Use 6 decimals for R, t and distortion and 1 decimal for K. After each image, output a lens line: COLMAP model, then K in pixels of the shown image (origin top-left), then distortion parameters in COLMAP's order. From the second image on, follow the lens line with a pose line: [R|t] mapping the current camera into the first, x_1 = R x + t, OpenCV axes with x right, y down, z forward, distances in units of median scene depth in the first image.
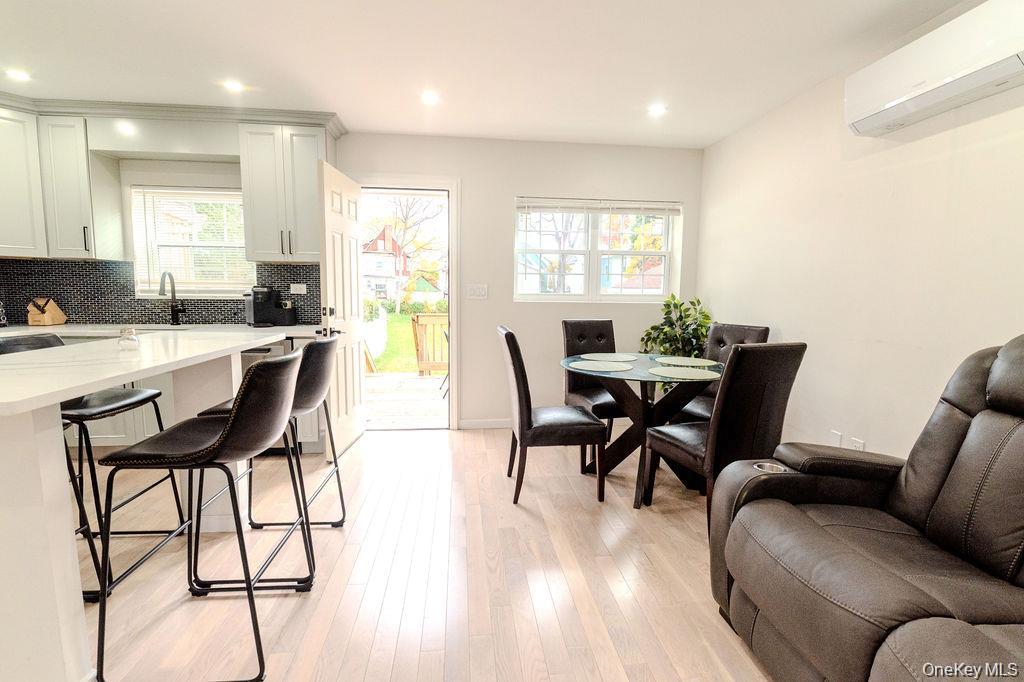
lens RADIAL K [[467.4, 0, 512.0], [0, 467.4, 341.0], [0, 0, 1]] dist [0.000230, -0.006930]
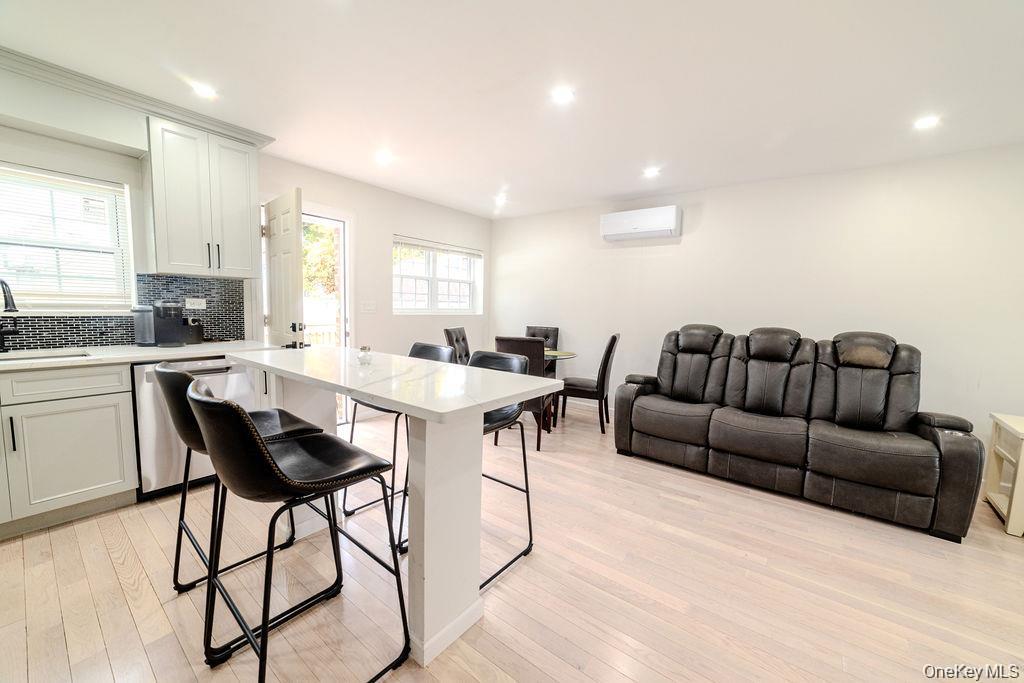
lens RADIAL K [[386.8, 0, 512.0], [0, 386.8, 341.5], [0, 0, 1]] dist [0.000778, 0.000044]
pose [[0.695591, -0.059820, 0.715943, -0.624783], [0.059671, 0.997895, 0.025403, -0.020274], [-0.715955, 0.025051, 0.697696, 0.019608]]
